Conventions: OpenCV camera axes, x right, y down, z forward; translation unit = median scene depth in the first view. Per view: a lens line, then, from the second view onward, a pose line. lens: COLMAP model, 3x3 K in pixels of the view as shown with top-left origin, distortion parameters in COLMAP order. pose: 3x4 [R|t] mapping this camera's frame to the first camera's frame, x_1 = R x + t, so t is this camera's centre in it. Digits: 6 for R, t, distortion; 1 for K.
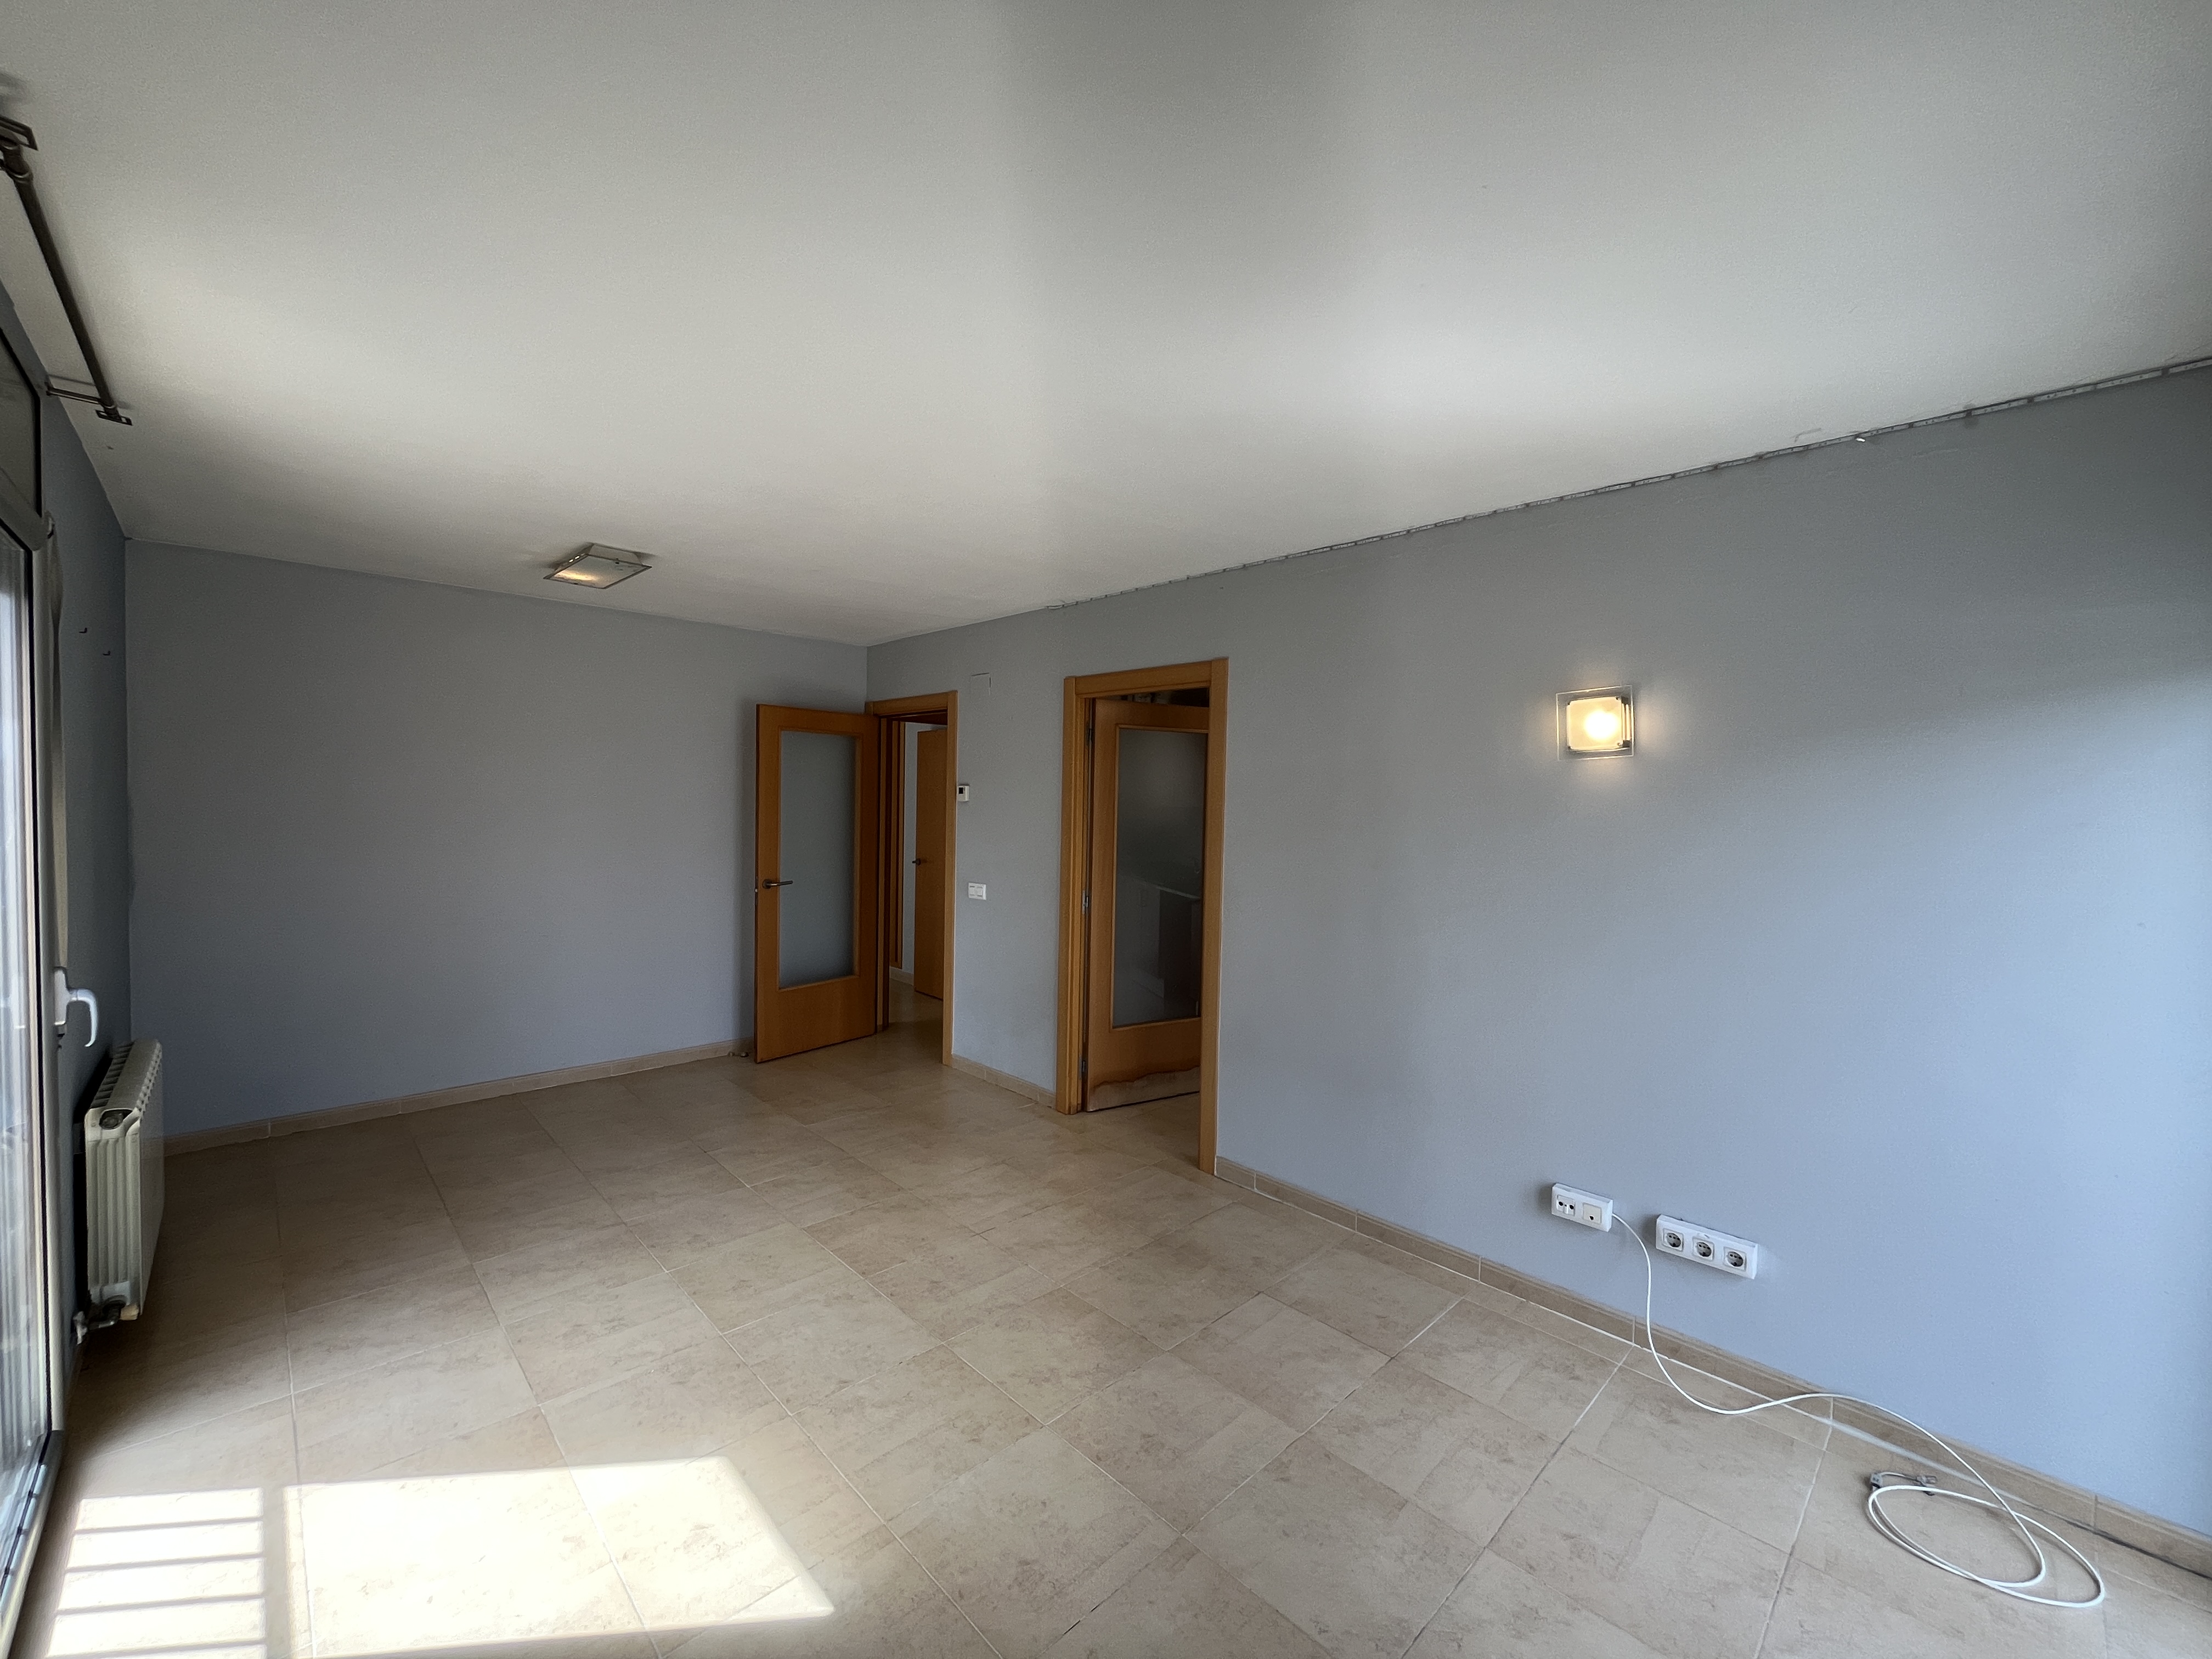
lens RADIAL K [[894.7, 0, 1111.1], [0, 894.7, 834.1], [0, 0, 1]] dist [-0.003568, -0.000294]
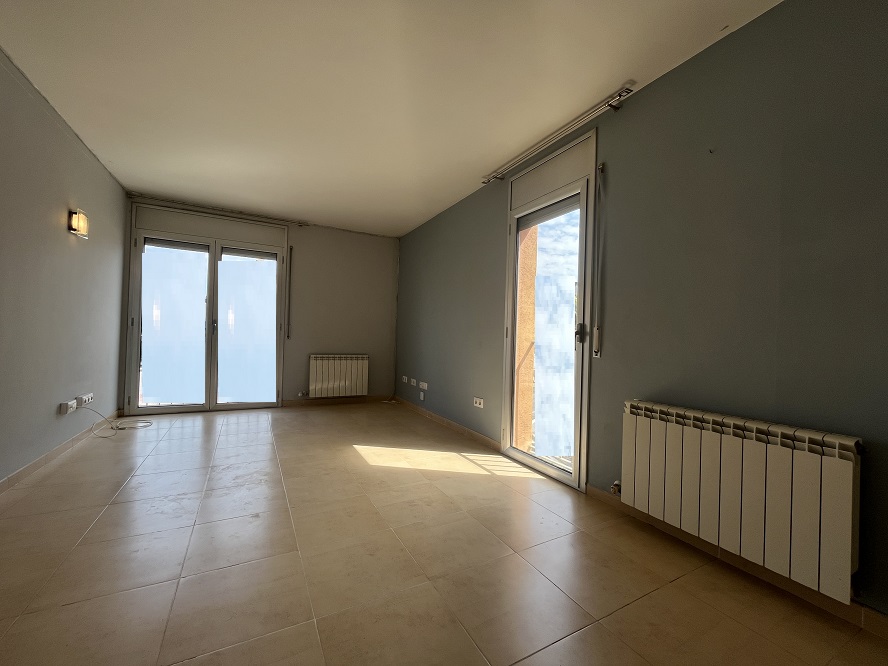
lens RADIAL K [[359.2, 0, 445.0], [0, 359.2, 332.3], [0, 0, 1]] dist [-0.003568, -0.000294]
pose [[-0.962396, -0.049632, 0.267078, -0.833654], [-0.039226, 0.998254, 0.044161, 0.110208], [-0.268803, 0.032024, -0.962663, 1.777834]]
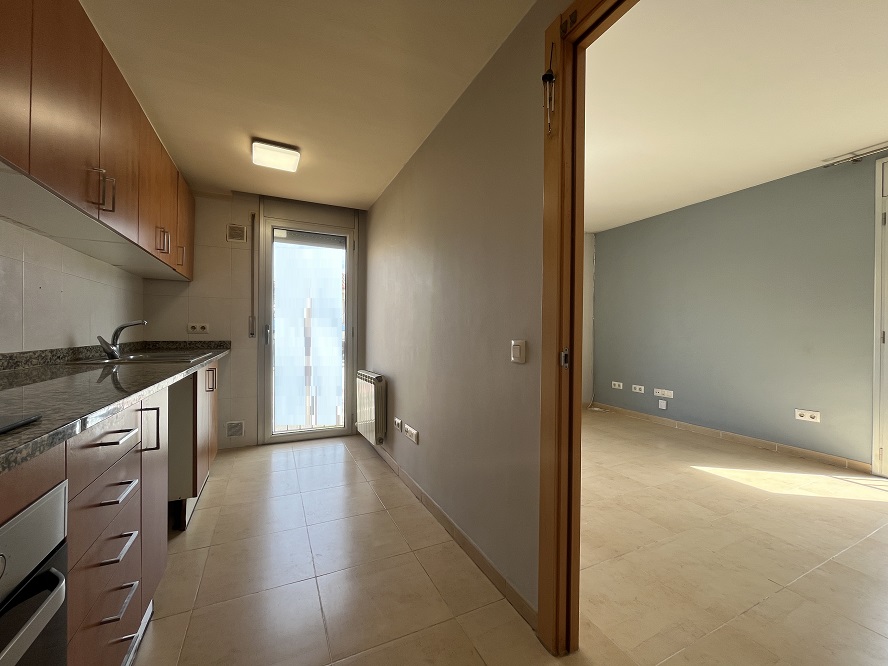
lens RADIAL K [[359.2, 0, 442.5], [0, 359.2, 333.9], [0, 0, 1]] dist [-0.003568, -0.000294]
pose [[-0.948524, -0.031011, 0.315183, 0.182726], [-0.014497, 0.998403, 0.054608, 0.110541], [-0.316373, 0.047228, -0.947459, 1.948667]]
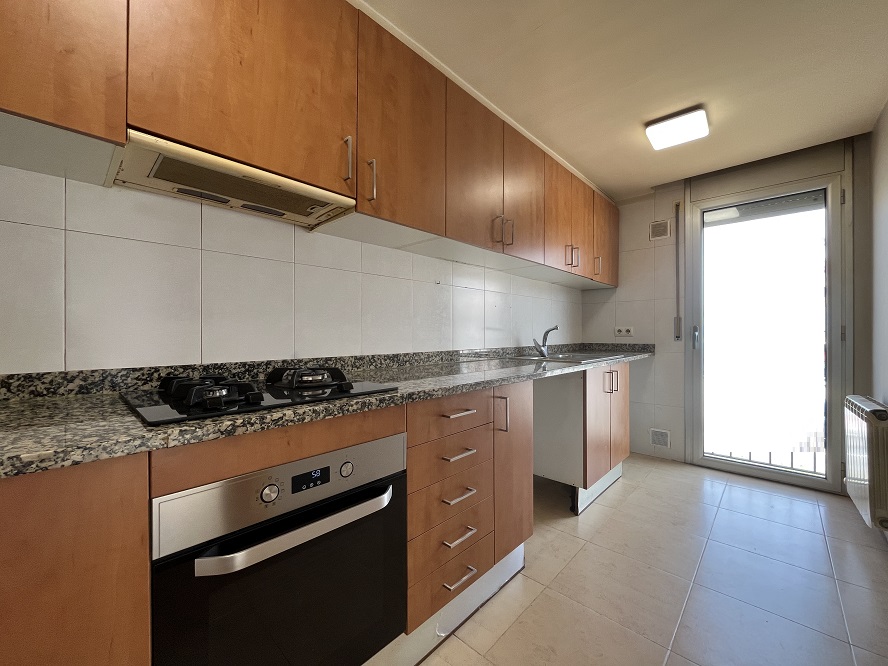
lens RADIAL K [[359.2, 0, 441.4], [0, 359.2, 335.0], [0, 0, 1]] dist [-0.003568, -0.000294]
pose [[-0.050075, -0.023660, 0.998465, 0.119575], [0.048035, 0.998505, 0.026070, 0.117879], [-0.997590, 0.049266, -0.048864, 1.762956]]
